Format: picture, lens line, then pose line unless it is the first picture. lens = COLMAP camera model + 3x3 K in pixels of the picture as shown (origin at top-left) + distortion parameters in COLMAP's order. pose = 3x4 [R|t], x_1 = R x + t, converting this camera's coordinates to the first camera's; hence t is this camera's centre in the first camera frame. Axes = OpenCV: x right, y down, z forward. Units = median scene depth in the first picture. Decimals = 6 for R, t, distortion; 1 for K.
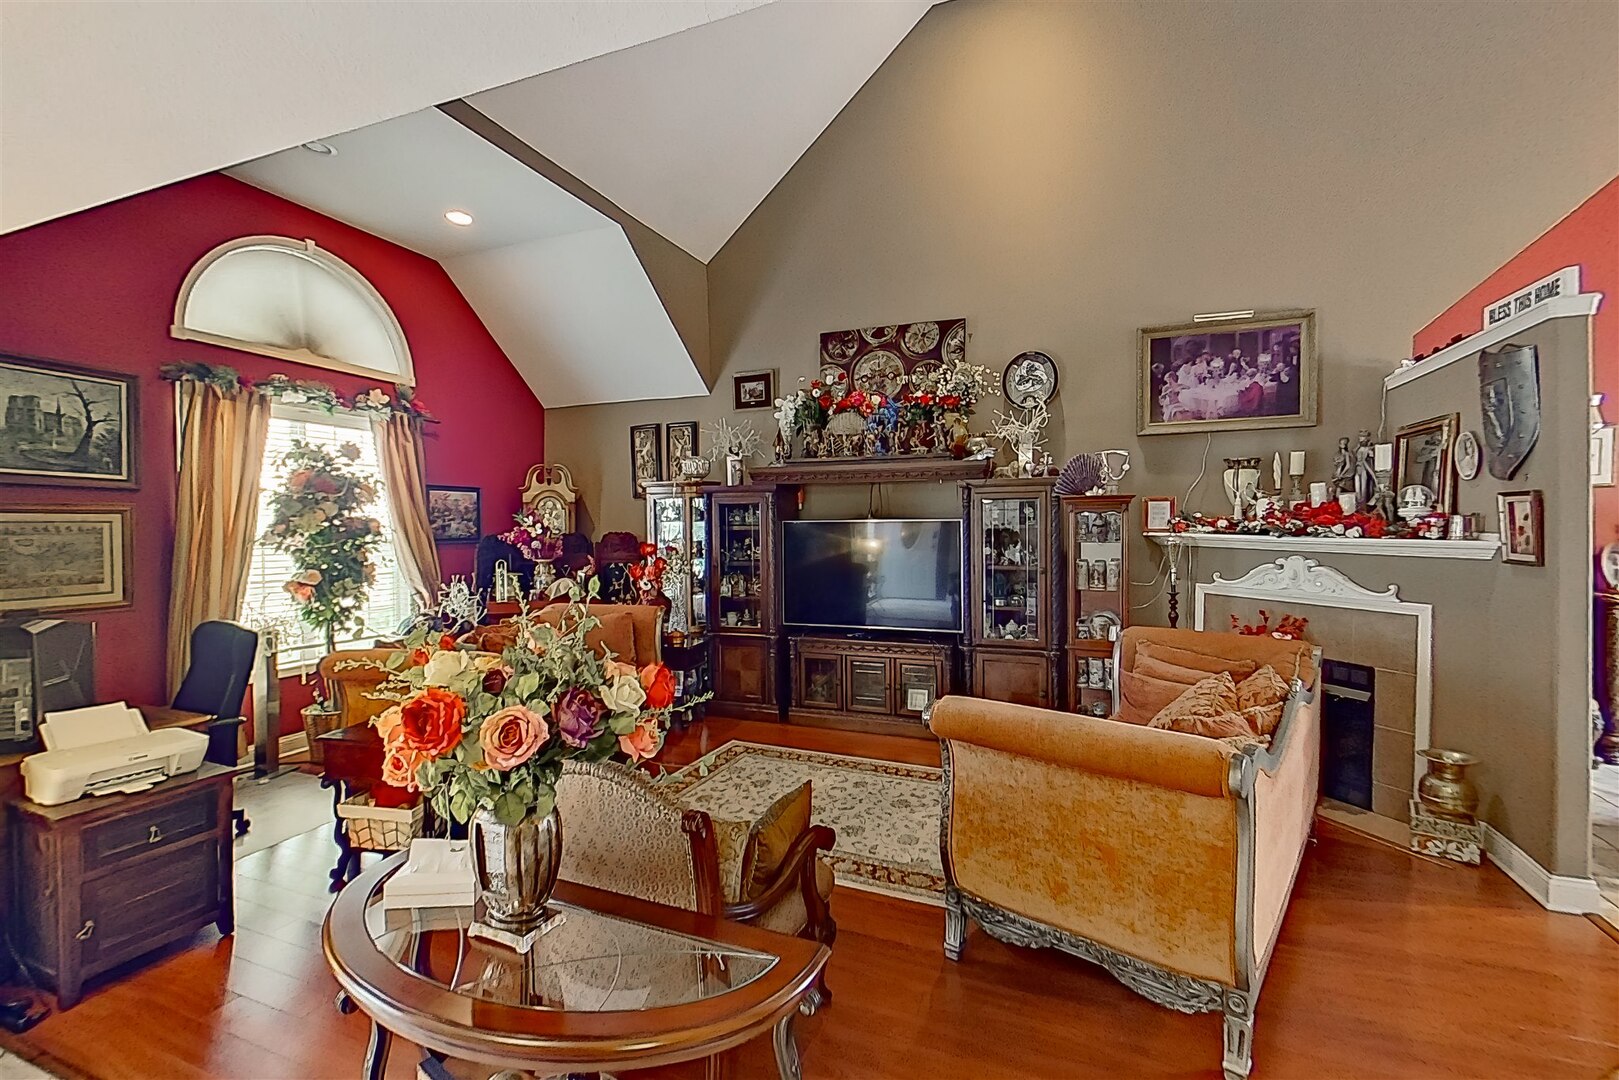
lens RADIAL K [[697.1, 0, 820.4], [0, 697.1, 541.3], [0, 0, 1]] dist [-0.007196, 0.002284]
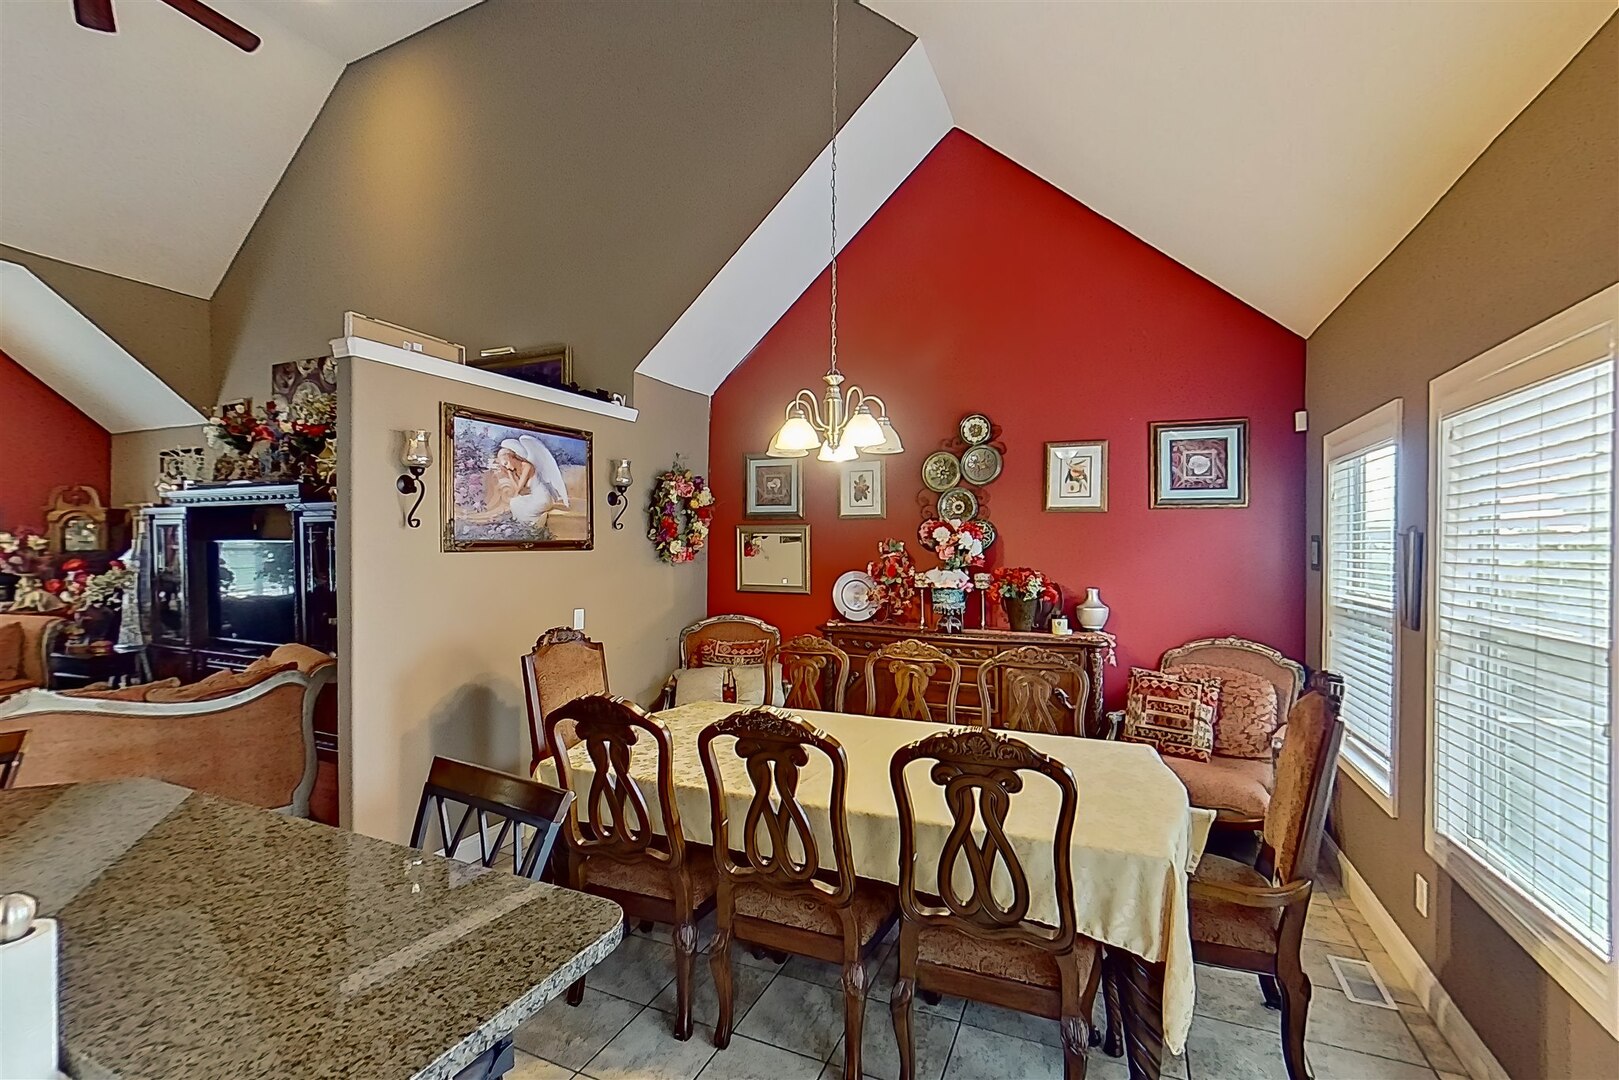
lens RADIAL K [[697.1, 0, 783.2], [0, 697.1, 561.9], [0, 0, 1]] dist [-0.007196, 0.002284]
pose [[0.997893, 0.014377, -0.063269, 0.969910], [-0.014860, 0.999864, -0.007182, -0.002037], [0.063157, 0.008107, 0.997971, -0.008059]]
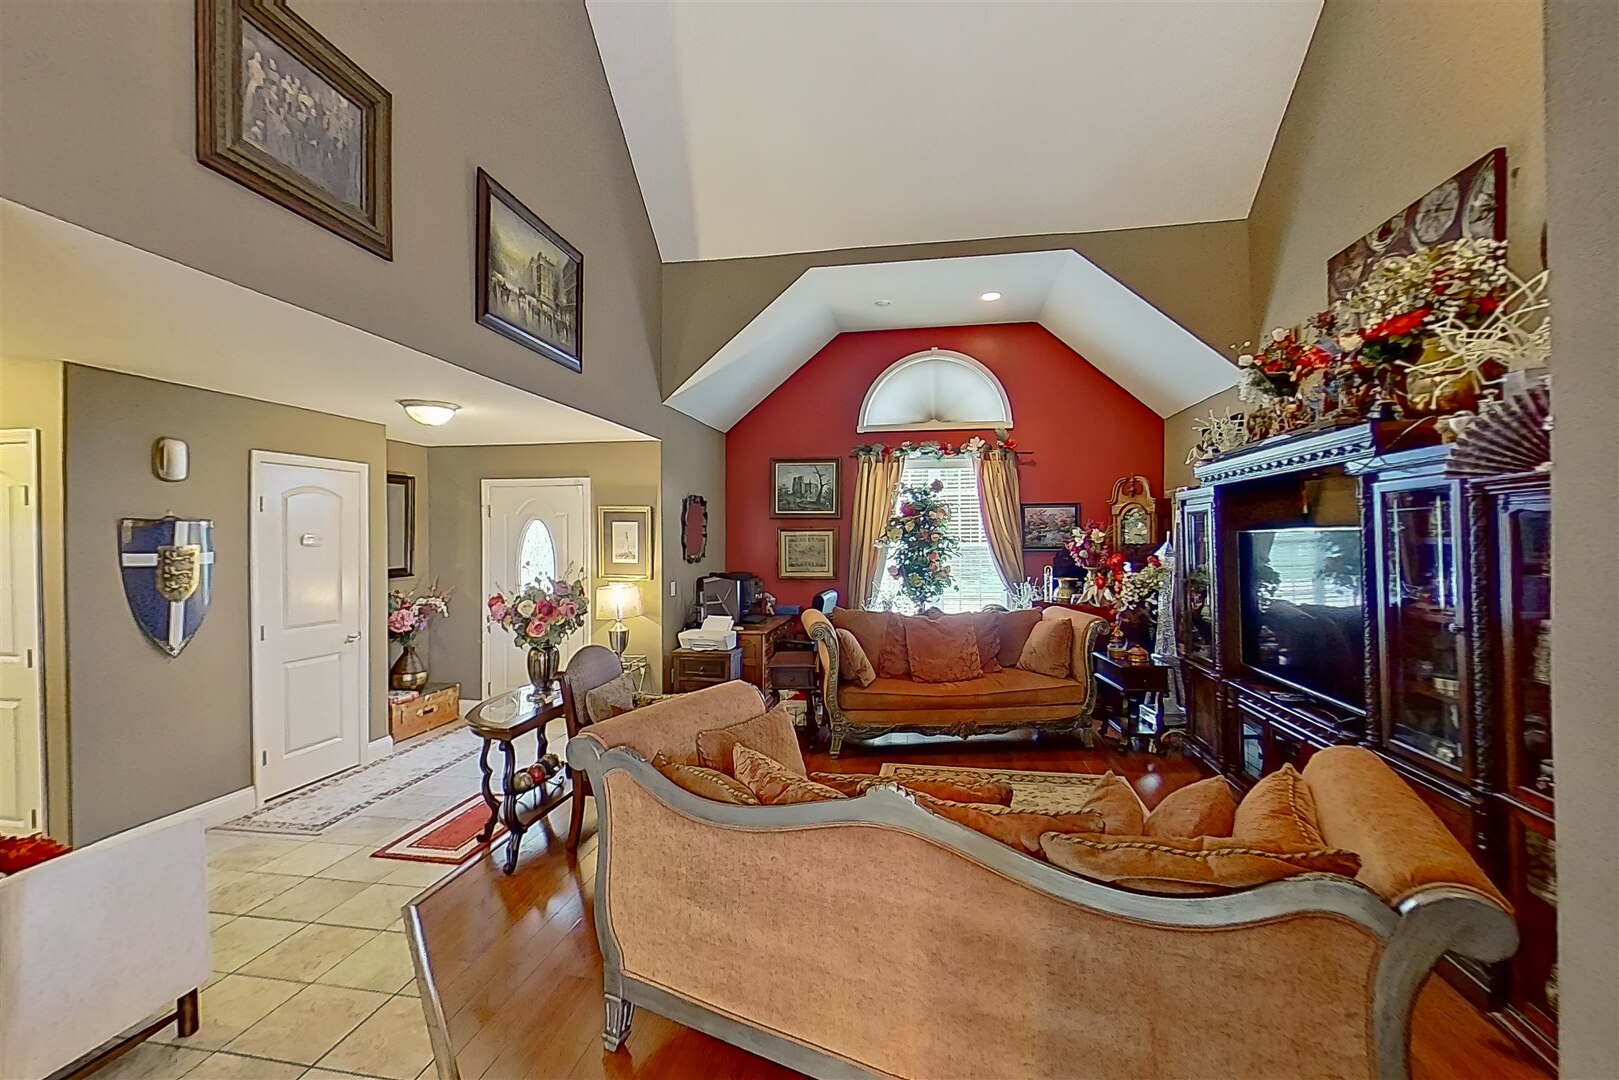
lens RADIAL K [[697.1, 0, 803.6], [0, 697.1, 534.2], [0, 0, 1]] dist [-0.007196, 0.002284]
pose [[0.203162, -0.002774, -0.979141, 0.652592], [-0.017305, 0.999830, -0.006423, -0.012871], [0.978992, 0.018249, 0.203080, 0.399972]]
